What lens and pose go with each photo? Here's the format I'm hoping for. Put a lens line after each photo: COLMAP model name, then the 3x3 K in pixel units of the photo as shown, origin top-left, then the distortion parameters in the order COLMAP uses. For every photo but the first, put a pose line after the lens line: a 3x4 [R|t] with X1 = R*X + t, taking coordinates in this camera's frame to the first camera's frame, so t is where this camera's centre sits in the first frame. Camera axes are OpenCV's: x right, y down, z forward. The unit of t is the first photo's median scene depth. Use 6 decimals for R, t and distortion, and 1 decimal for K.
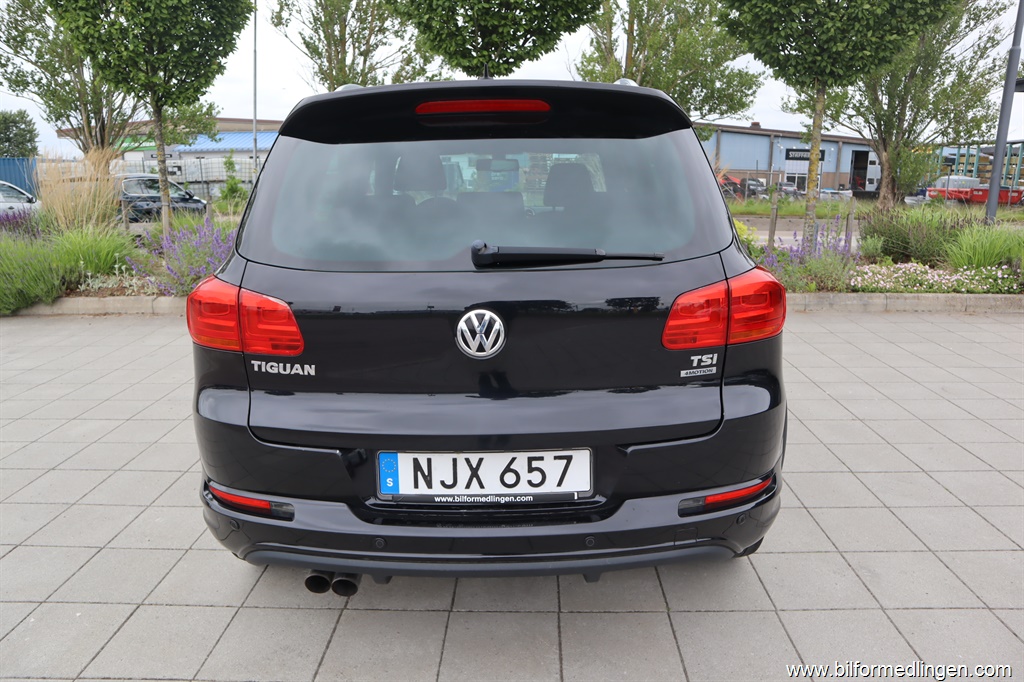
lens RADIAL K [[704.3, 0, 511.2], [0, 704.3, 357.0], [0, 0, 1]] dist [-0.119728, 0.067298]
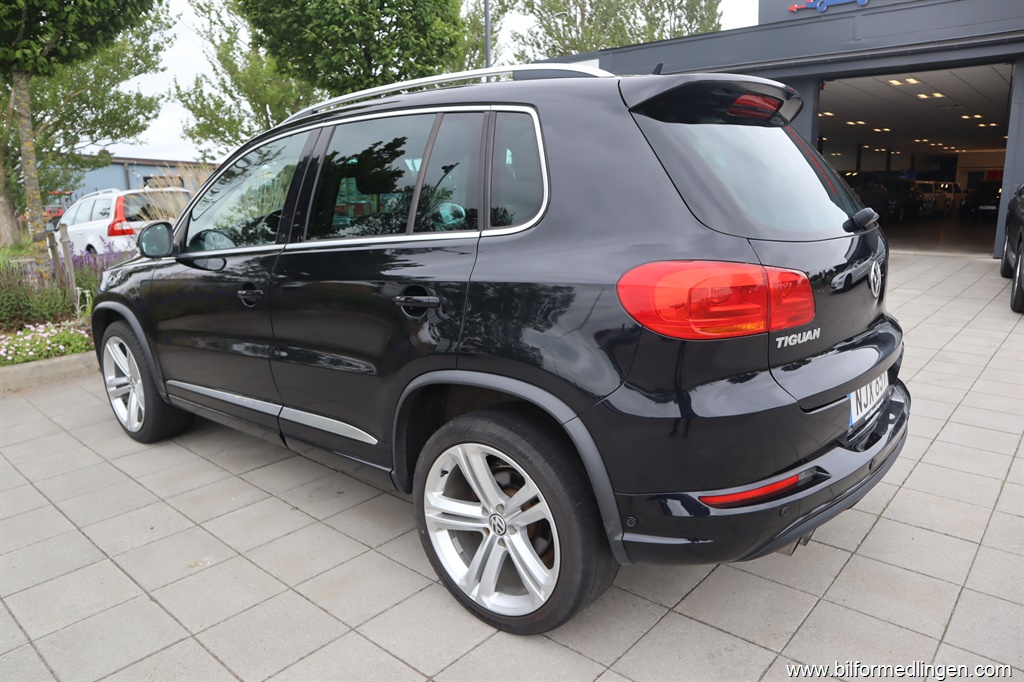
lens RADIAL K [[704.3, 0, 511.2], [0, 704.3, 357.0], [0, 0, 1]] dist [-0.119728, 0.067298]
pose [[0.641345, -0.195376, 0.741960, -0.092427], [0.222642, 0.972816, 0.063715, -0.007879], [-0.734239, 0.124328, 0.667410, 0.043097]]
